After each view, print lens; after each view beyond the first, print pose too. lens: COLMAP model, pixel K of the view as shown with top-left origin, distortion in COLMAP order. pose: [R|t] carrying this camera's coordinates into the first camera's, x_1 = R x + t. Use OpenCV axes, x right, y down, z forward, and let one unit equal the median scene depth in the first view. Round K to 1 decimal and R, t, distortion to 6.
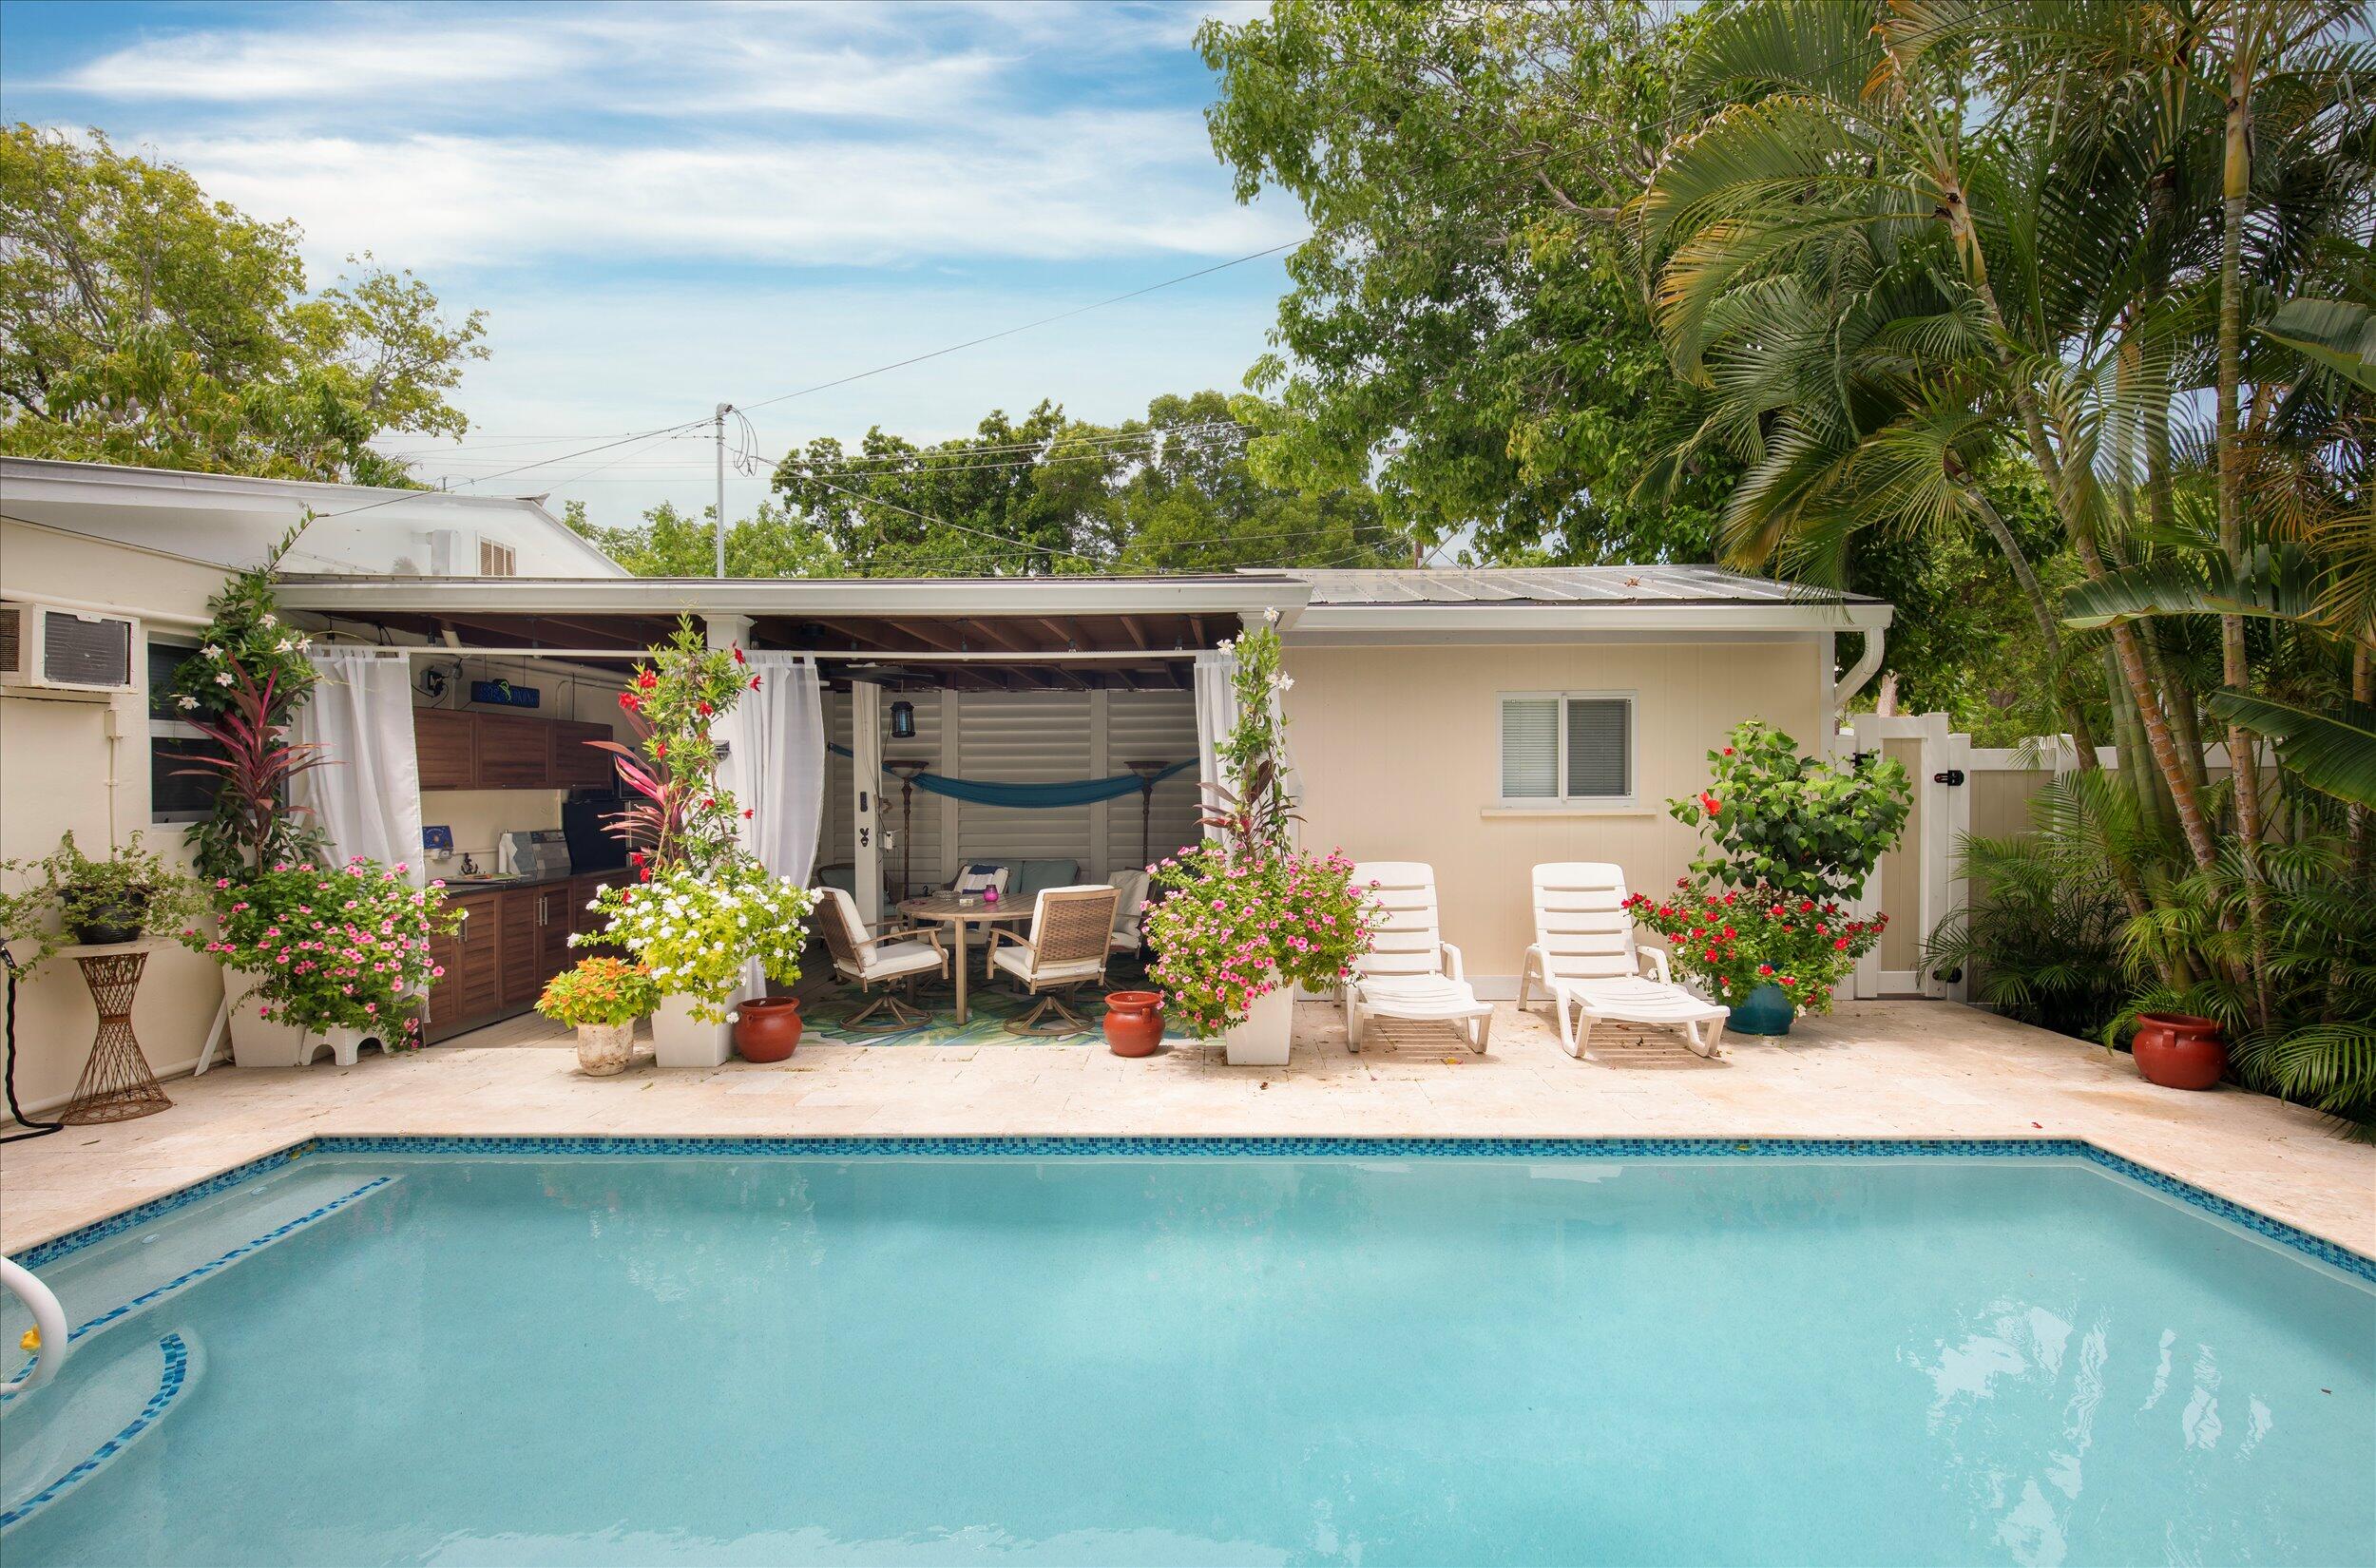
lens RADIAL K [[1080.0, 0, 1180.7], [0, 1080.0, 834.7], [0, 0, 1]] dist [-0.001748, -0.000071]
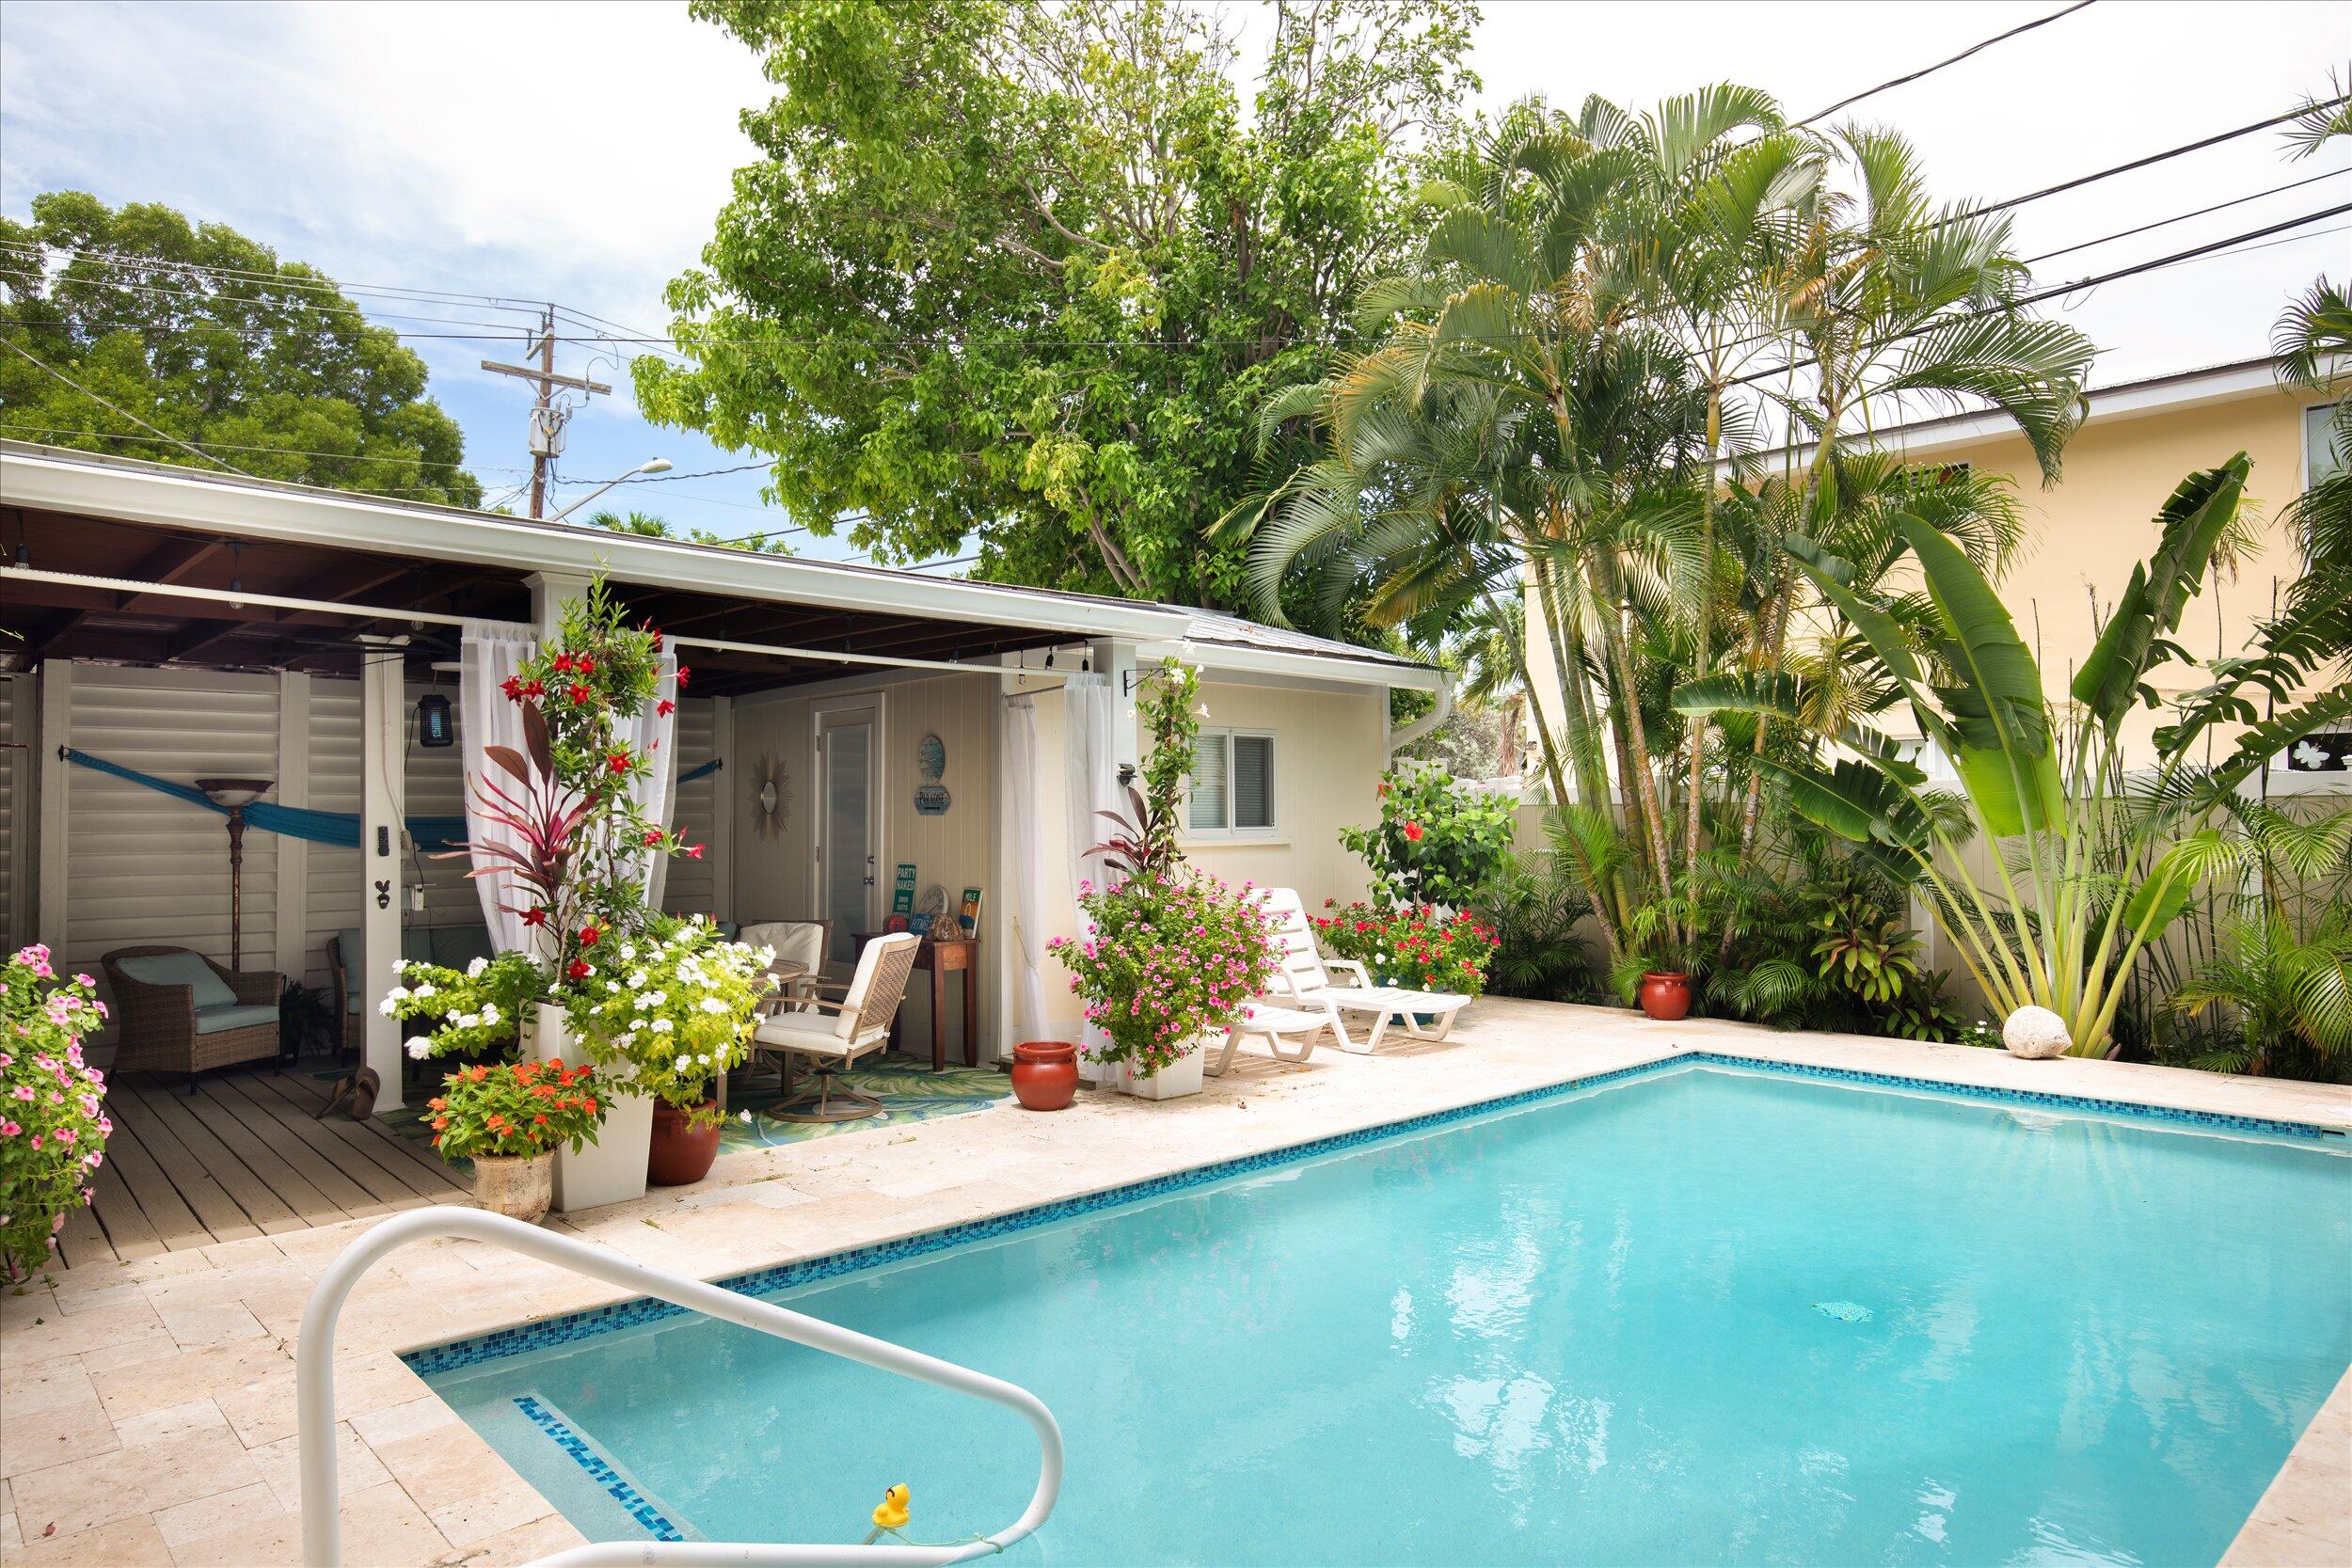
lens RADIAL K [[1430.1, 0, 1178.7], [0, 1430.1, 770.5], [0, 0, 1]] dist [-0.002852, -0.001315]
pose [[0.723972, 0.023608, 0.689426, -0.541811], [0.035608, 0.996803, -0.071526, 0.006288], [-0.688910, 0.076331, 0.720816, 0.024916]]
